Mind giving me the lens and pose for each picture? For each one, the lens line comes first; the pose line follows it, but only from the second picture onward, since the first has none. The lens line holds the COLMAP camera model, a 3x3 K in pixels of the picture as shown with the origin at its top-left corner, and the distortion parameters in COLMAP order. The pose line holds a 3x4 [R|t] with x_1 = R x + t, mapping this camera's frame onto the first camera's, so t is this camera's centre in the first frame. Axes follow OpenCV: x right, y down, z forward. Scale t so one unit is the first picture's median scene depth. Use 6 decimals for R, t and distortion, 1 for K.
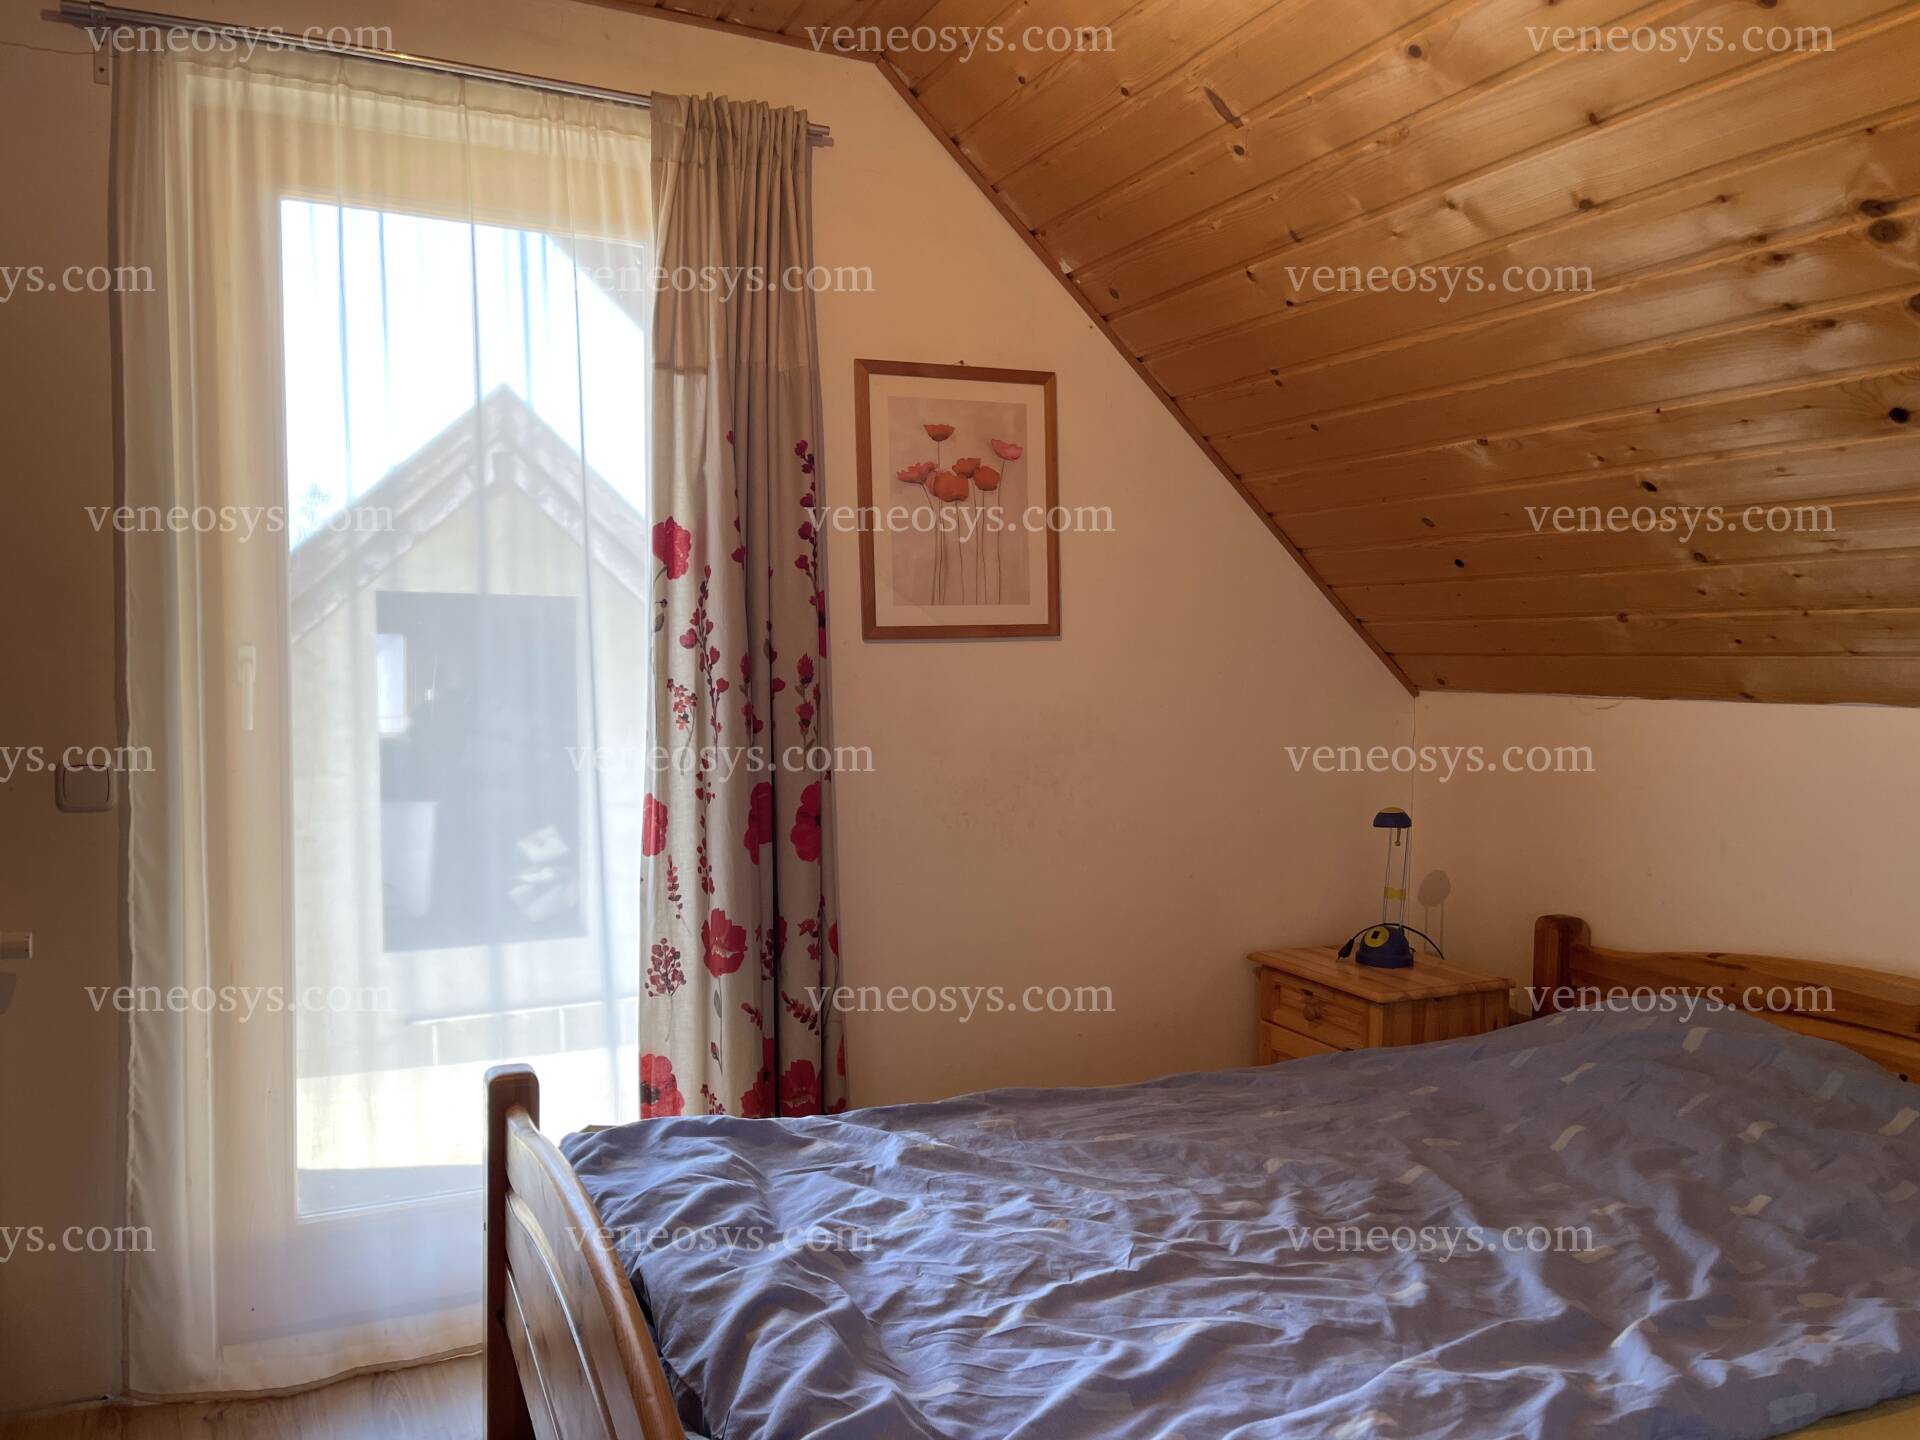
lens RADIAL K [[1486.6, 0, 960.2], [0, 1486.6, 718.8], [0, 0, 1]] dist [0.065974, -0.075435]
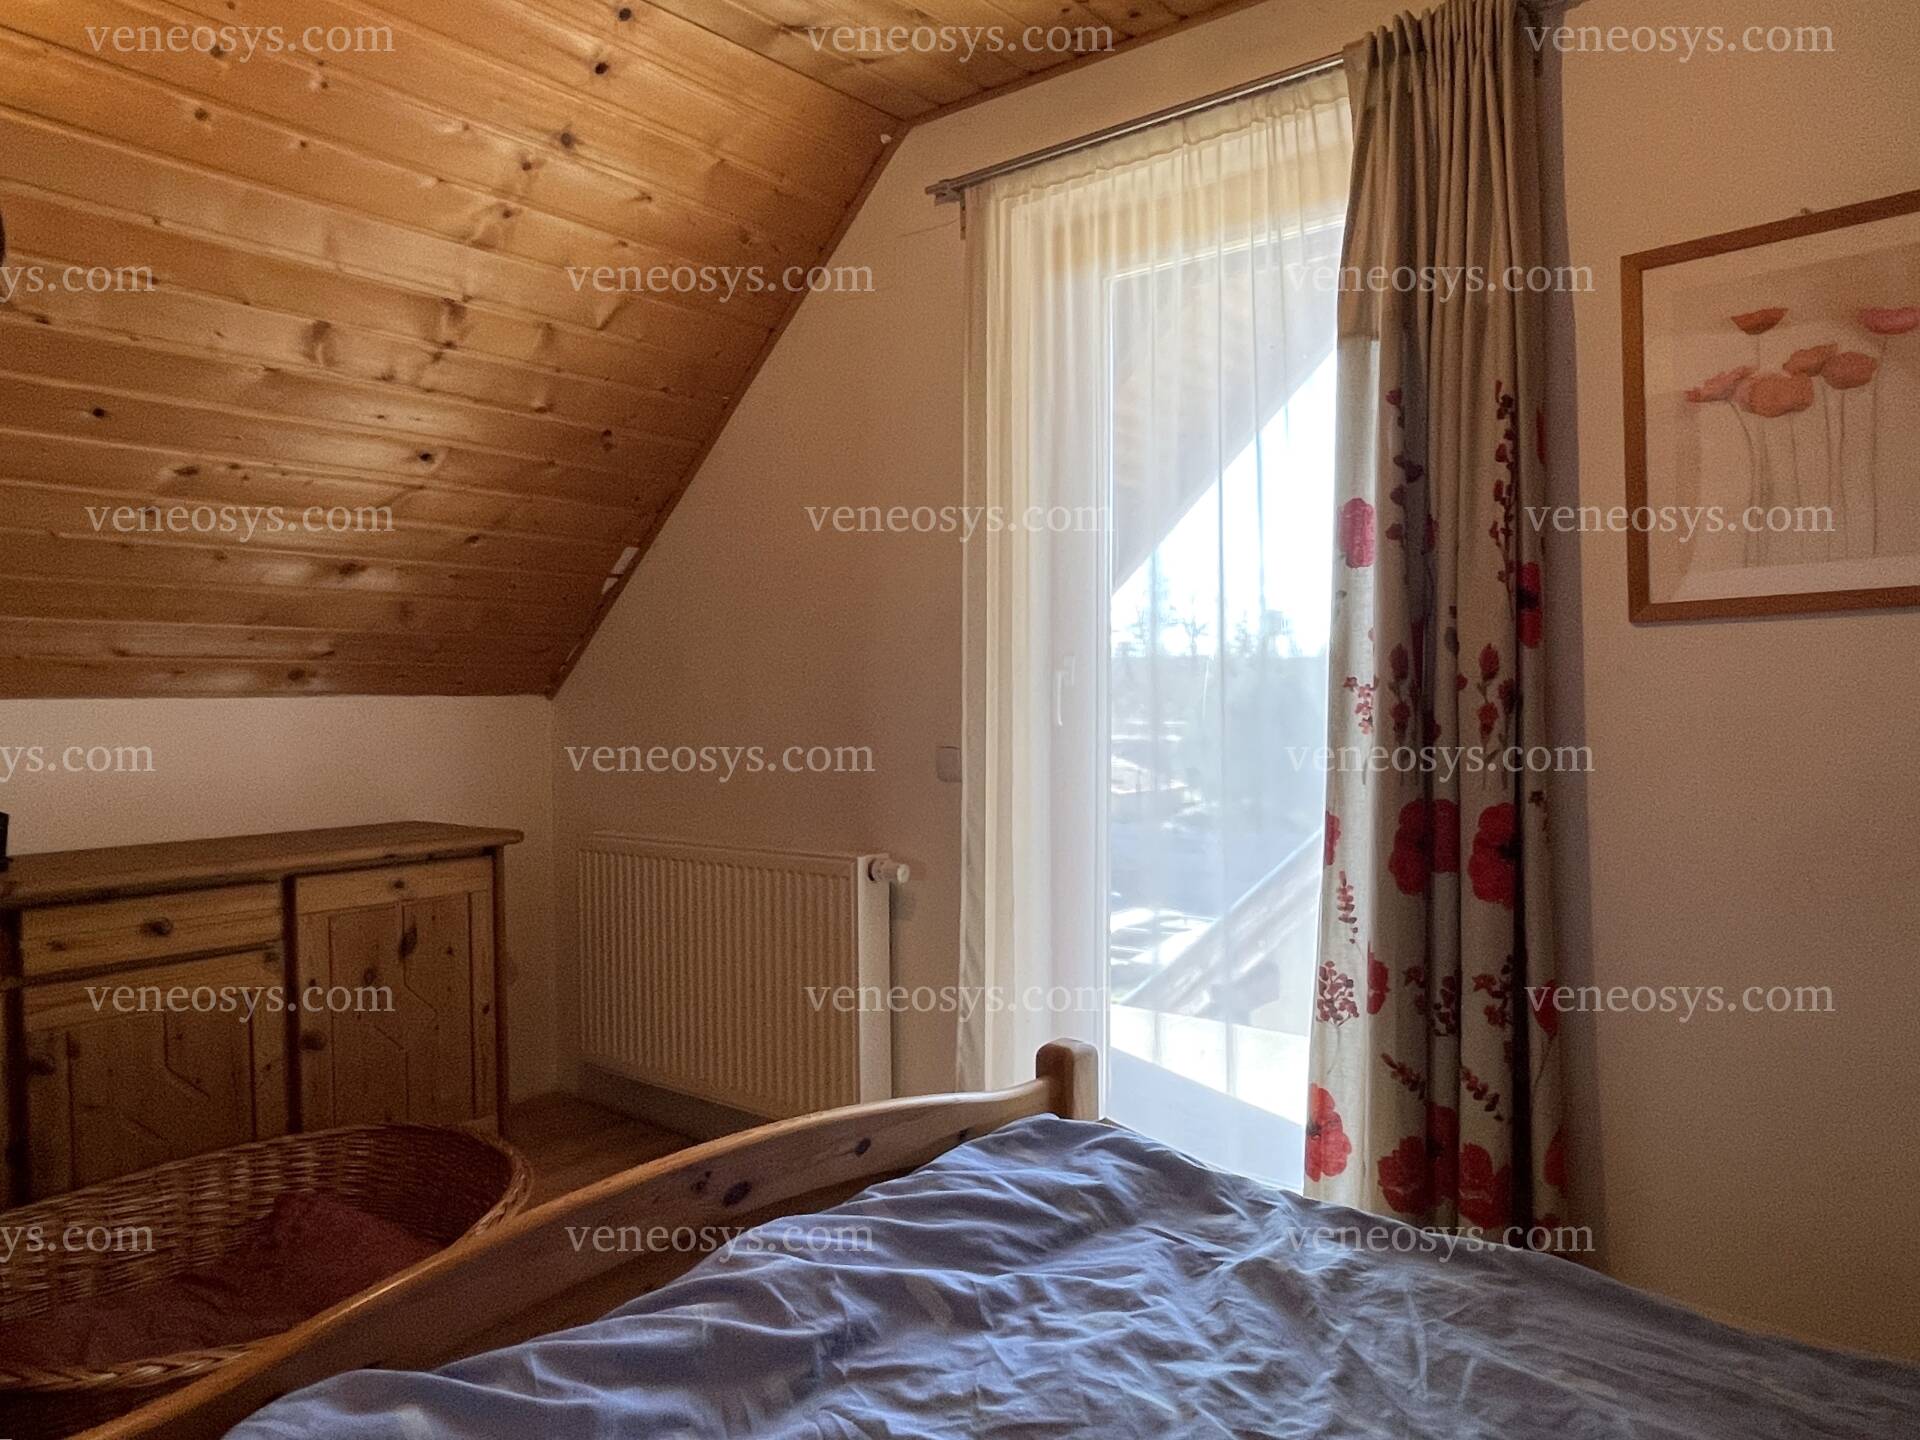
lens RADIAL K [[1285.7, 0, 960.5], [0, 1285.7, 722.2], [0, 0, 1]] dist [-0.002393, -0.002024]
pose [[0.432174, 0.012084, -0.901709, 0.425899], [-0.028990, 0.999580, -0.000499, 0.008149], [0.901324, 0.026356, 0.432343, 0.469079]]
